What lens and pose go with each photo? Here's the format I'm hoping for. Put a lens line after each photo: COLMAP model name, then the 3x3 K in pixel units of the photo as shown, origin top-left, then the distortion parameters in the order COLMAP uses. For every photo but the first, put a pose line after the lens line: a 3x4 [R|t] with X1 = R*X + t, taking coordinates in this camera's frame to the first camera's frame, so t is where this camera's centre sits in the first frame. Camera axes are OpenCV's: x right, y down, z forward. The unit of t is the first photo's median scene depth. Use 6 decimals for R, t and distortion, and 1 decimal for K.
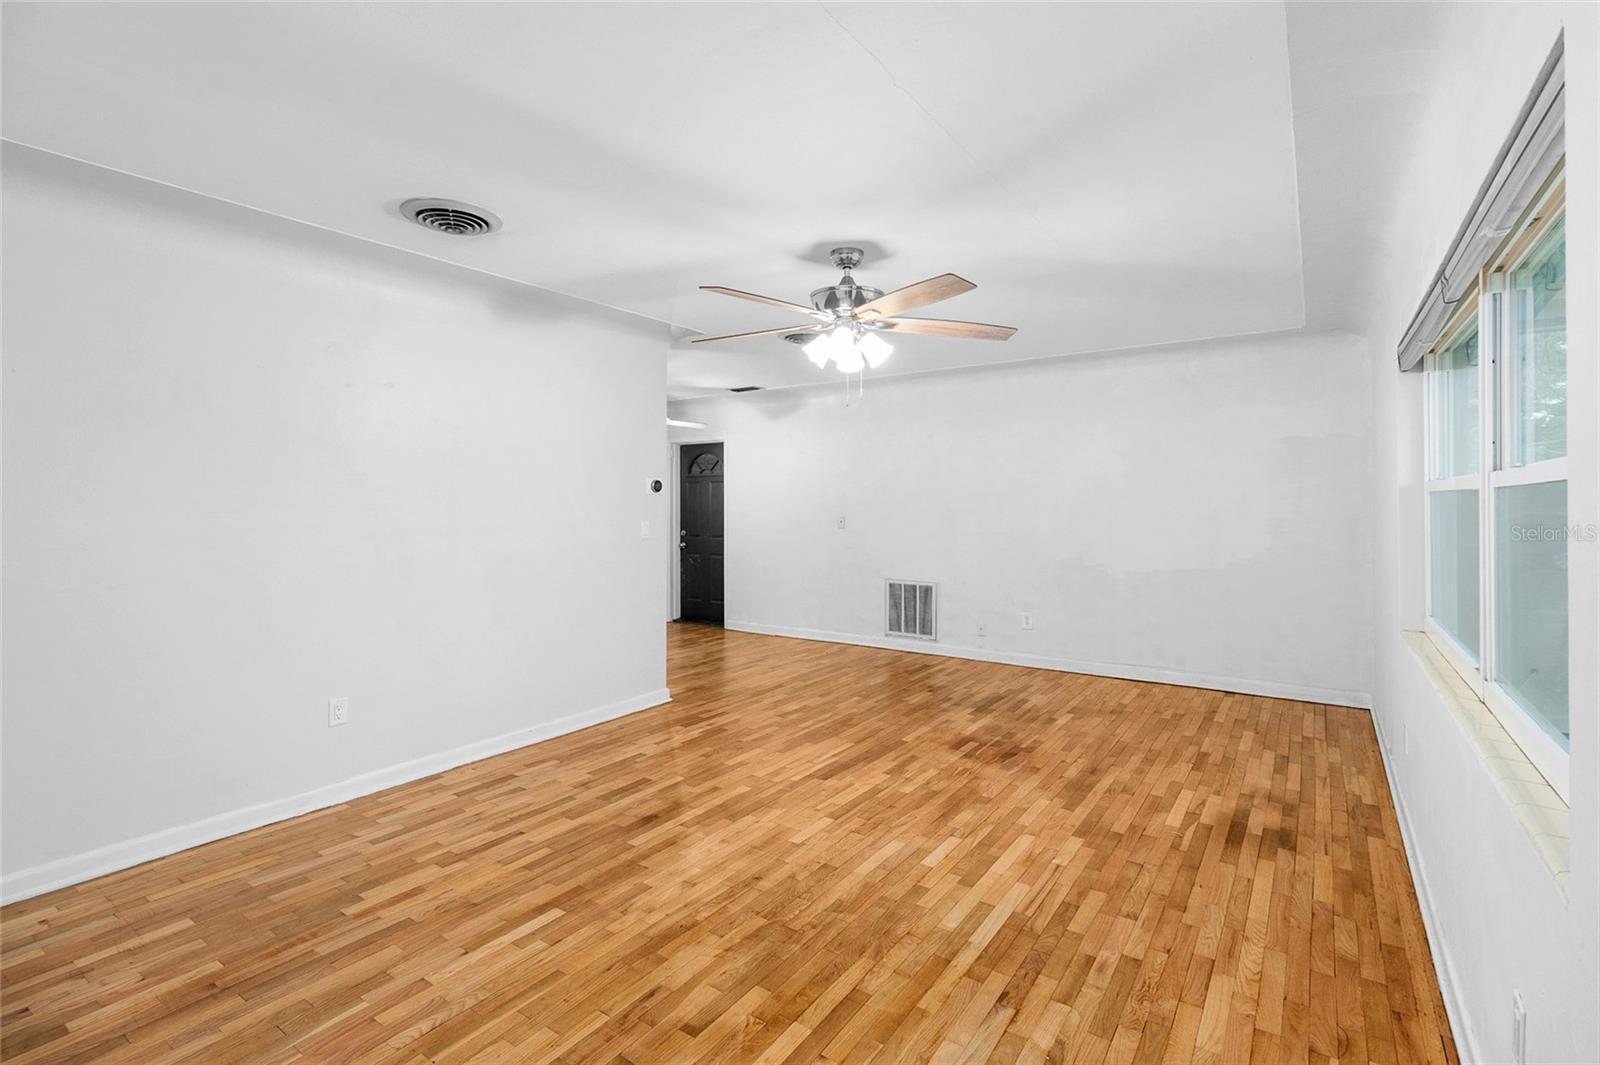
lens RADIAL K [[738.5, 0, 803.9], [0, 738.5, 518.7], [0, 0, 1]] dist [0.001169, -0.001722]
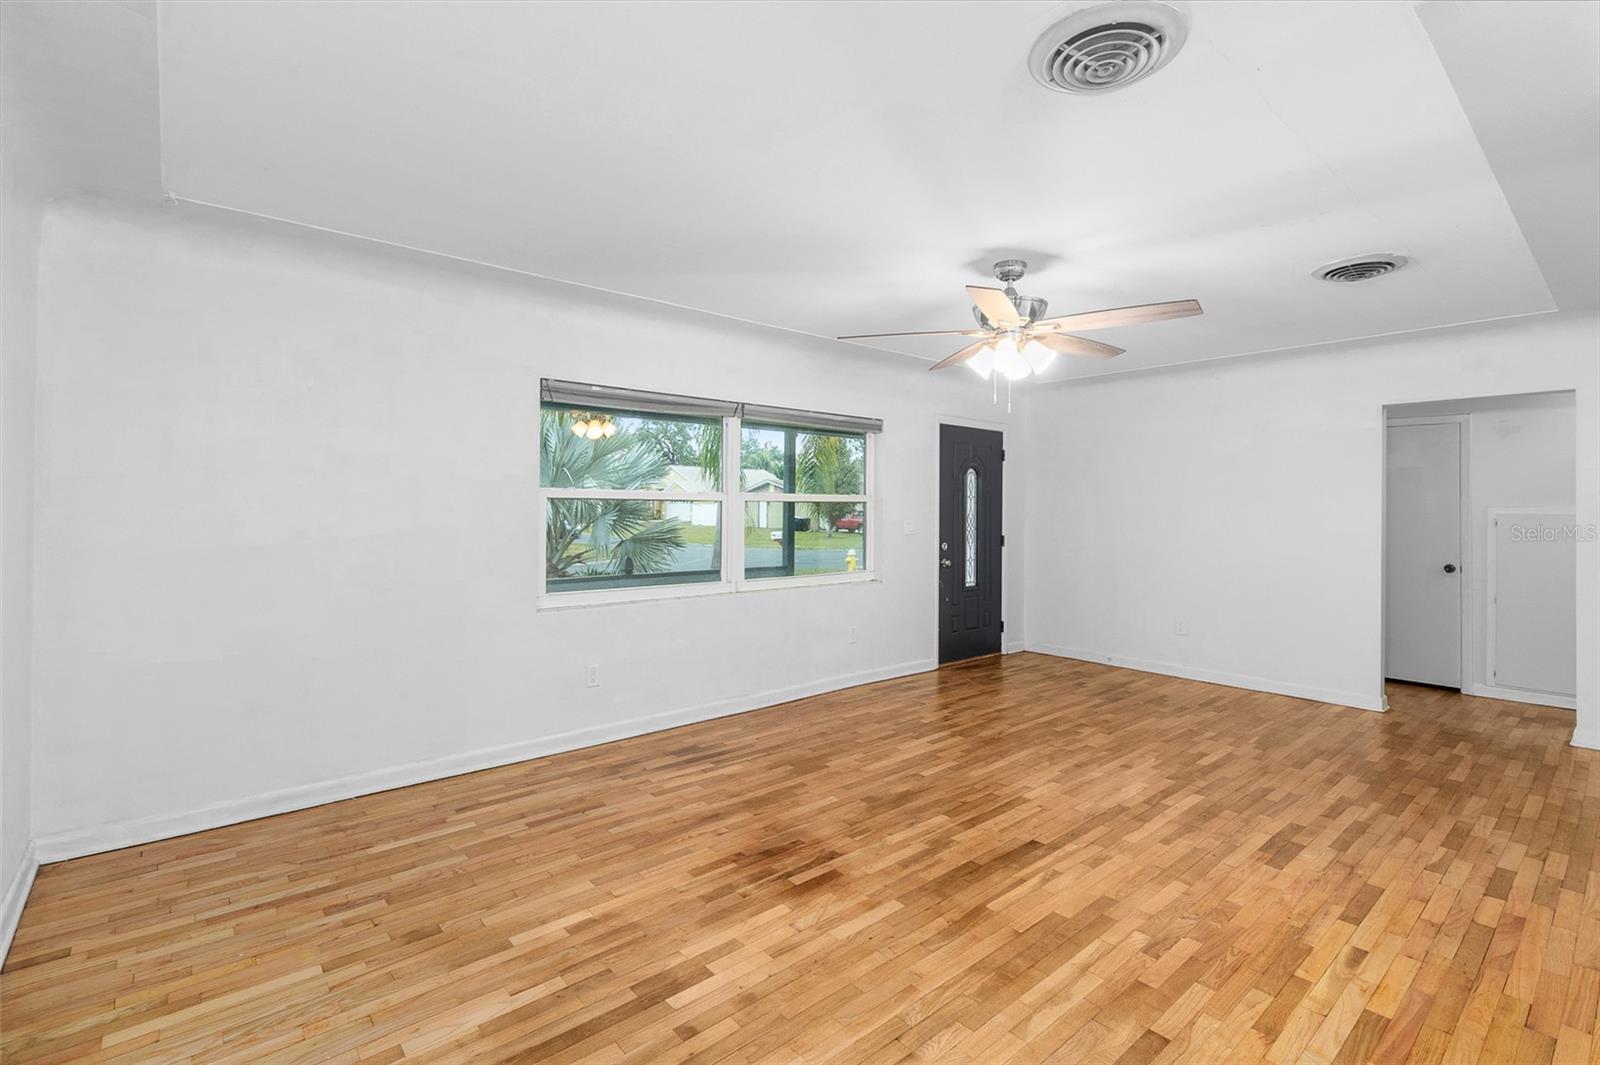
lens RADIAL K [[738.5, 0, 823.7], [0, 738.5, 503.0], [0, 0, 1]] dist [0.001169, -0.001722]
pose [[-0.974746, -0.004146, 0.223279, 0.074880], [-0.001080, 0.999904, 0.013850, -0.036687], [-0.223315, 0.013259, -0.974656, 1.859297]]
